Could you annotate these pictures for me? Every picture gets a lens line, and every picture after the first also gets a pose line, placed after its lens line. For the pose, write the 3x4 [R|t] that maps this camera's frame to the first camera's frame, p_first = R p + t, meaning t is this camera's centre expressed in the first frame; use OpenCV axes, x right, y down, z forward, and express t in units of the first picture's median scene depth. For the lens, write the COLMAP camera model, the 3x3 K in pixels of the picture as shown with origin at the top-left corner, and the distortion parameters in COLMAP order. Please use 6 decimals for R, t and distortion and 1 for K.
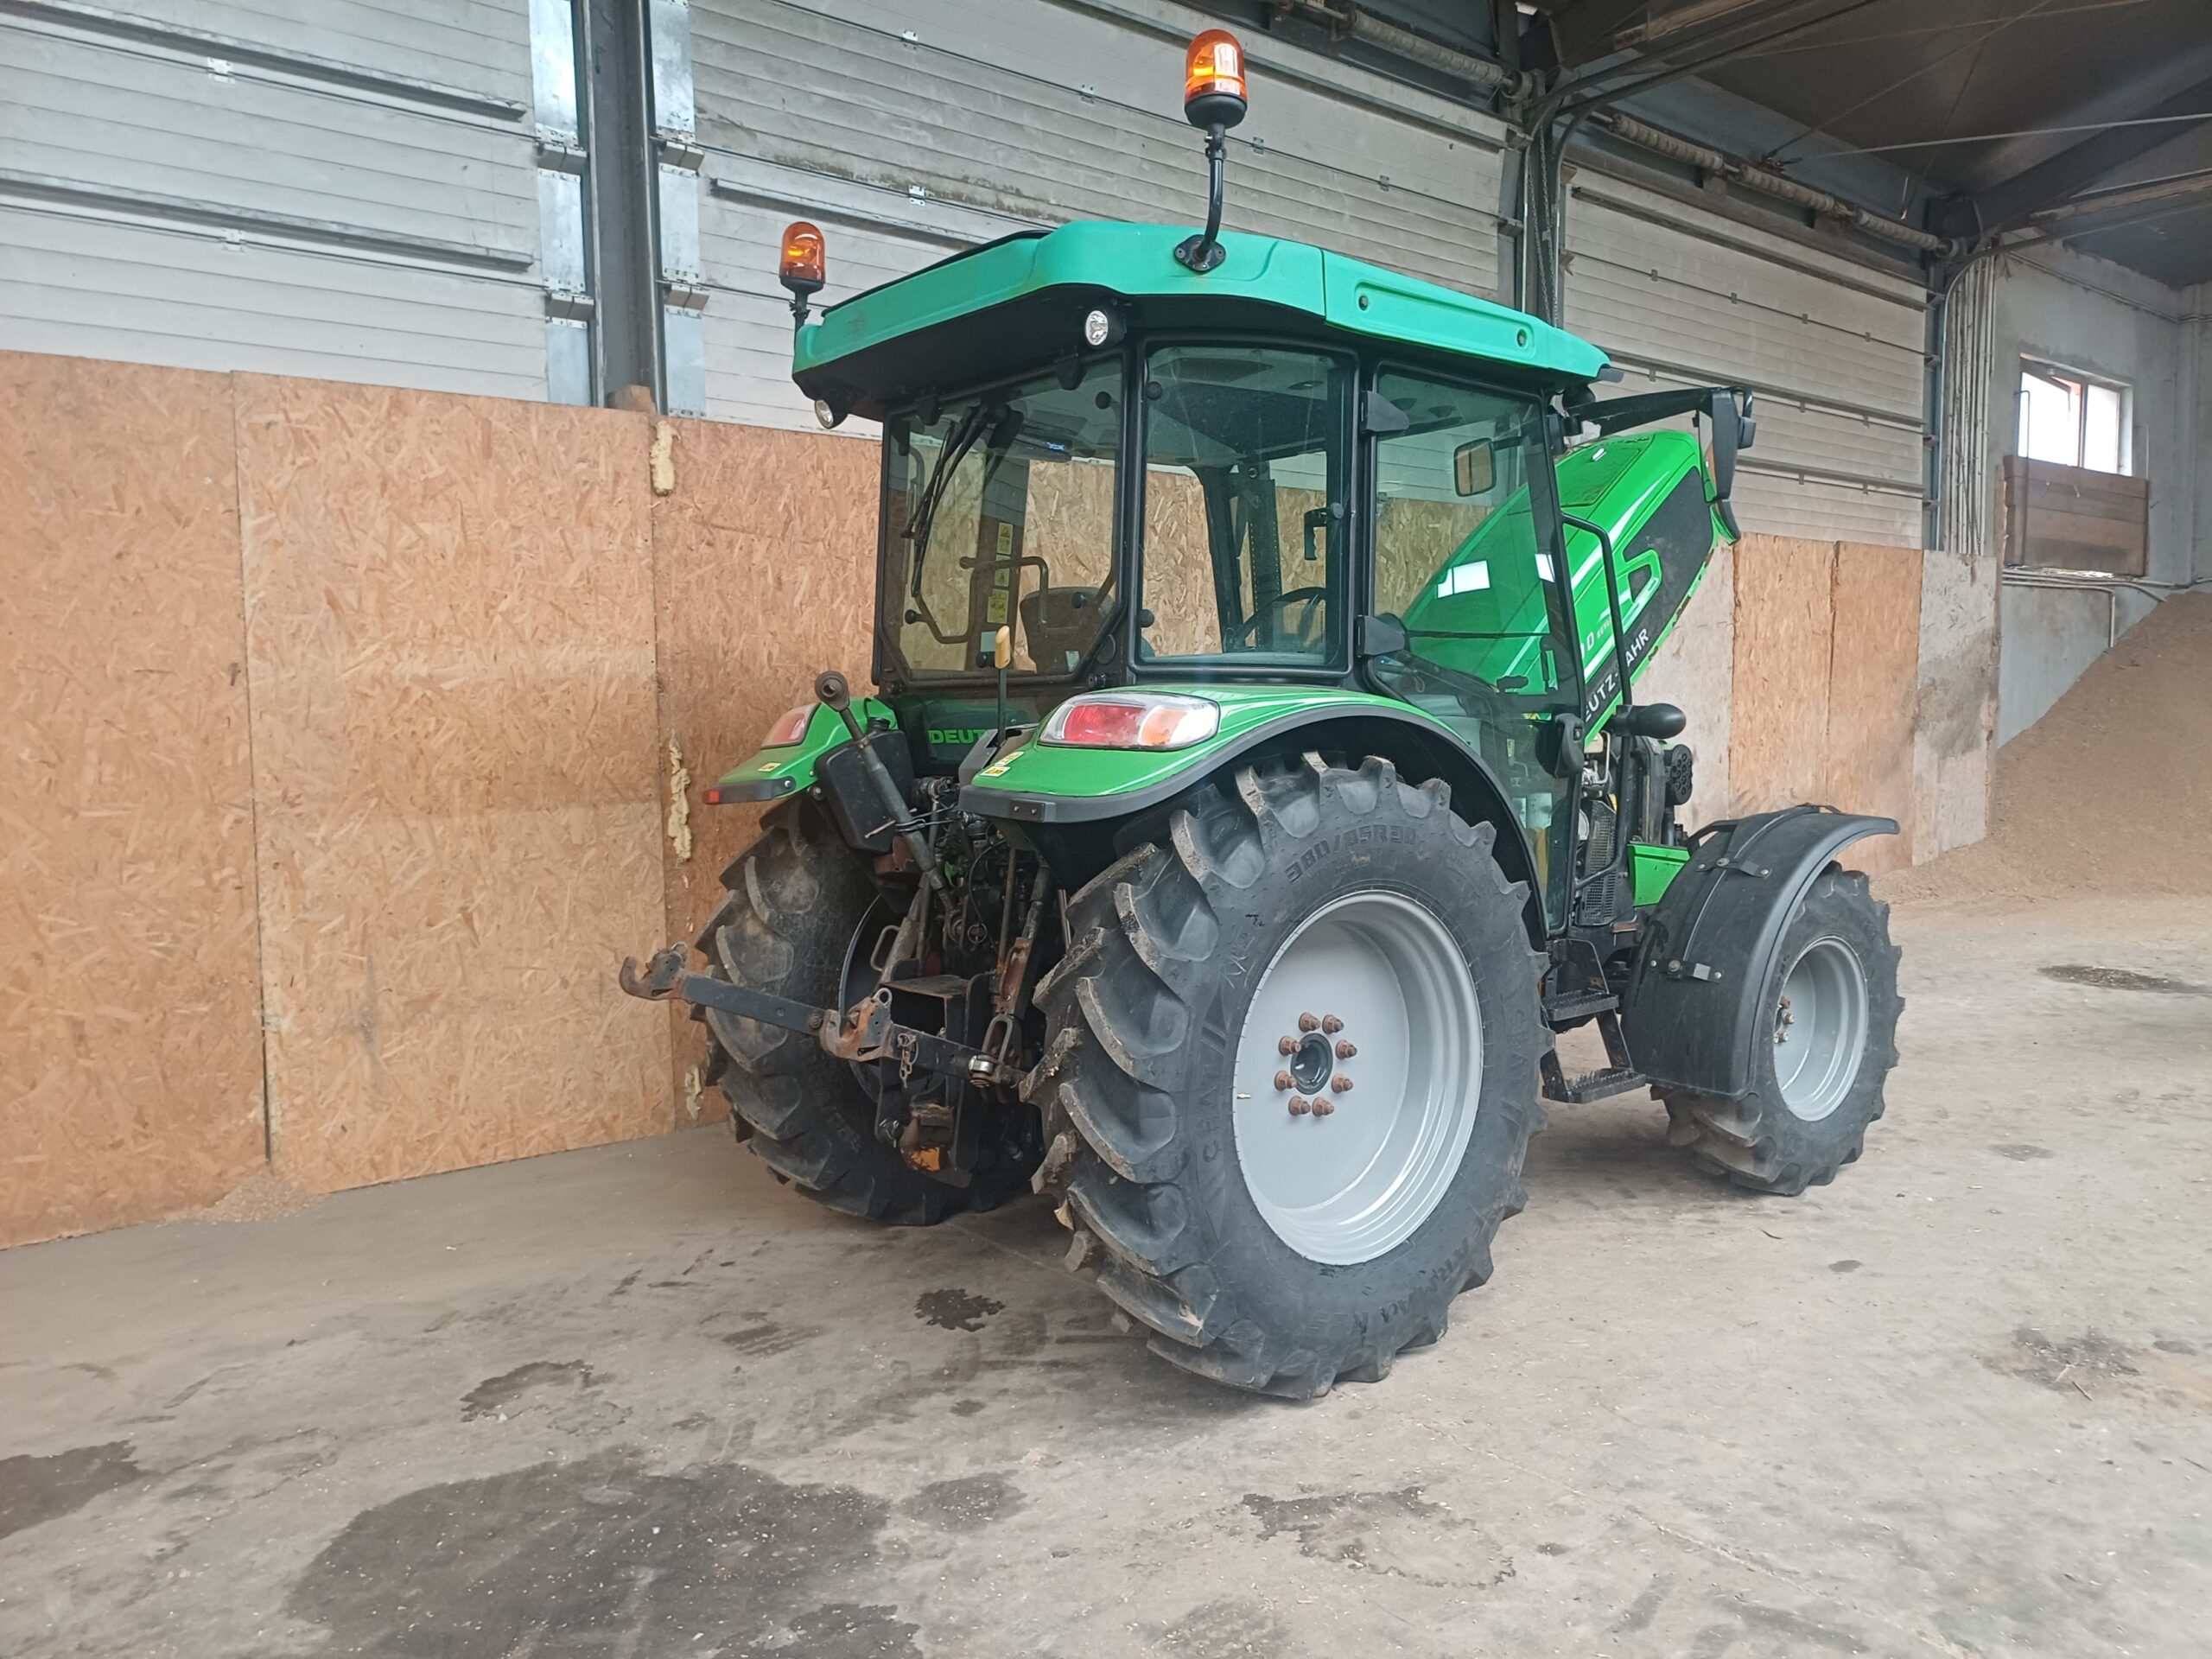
lens RADIAL K [[1624.0, 0, 1152.4], [0, 1624.0, 827.1], [0, 0, 1]] dist [0.067570, -0.065190]
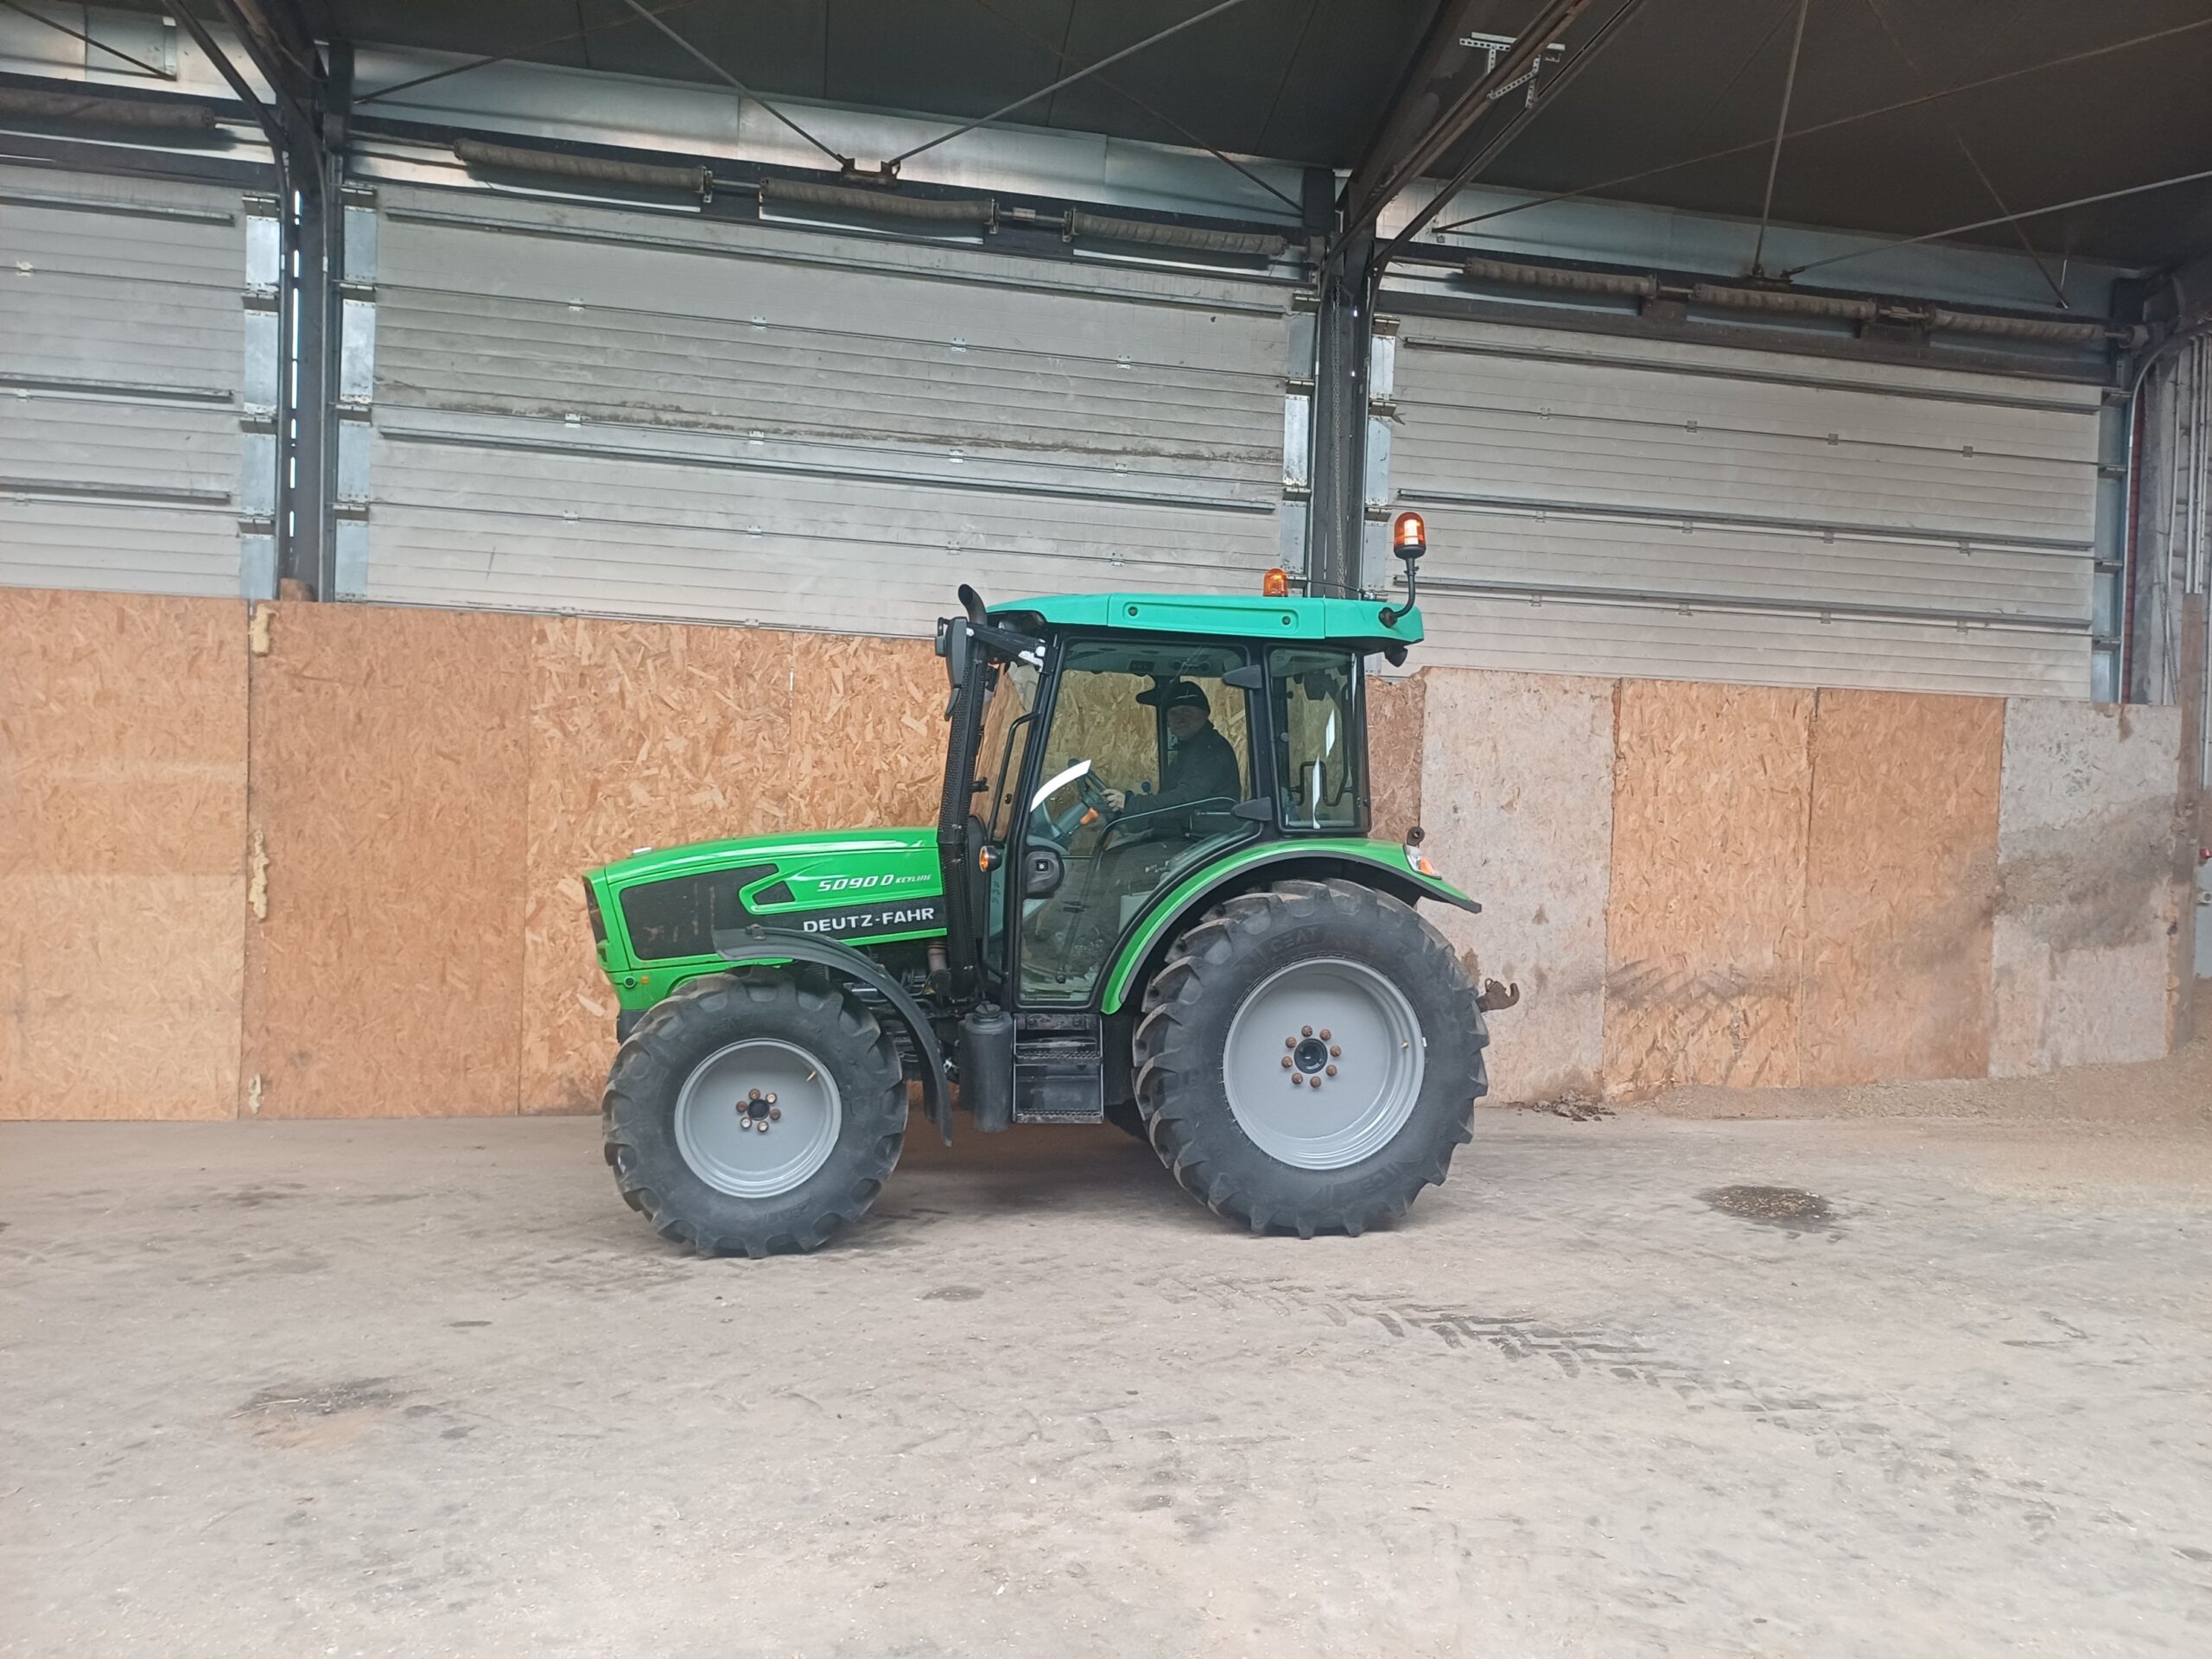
lens RADIAL K [[1624.0, 0, 1152.4], [0, 1624.0, 827.1], [0, 0, 1]] dist [0.067570, -0.065190]
pose [[0.877976, 0.043435, -0.476730, 1.014745], [-0.082303, 0.994742, -0.060944, -0.034053], [0.471576, 0.092743, 0.876935, 0.139833]]
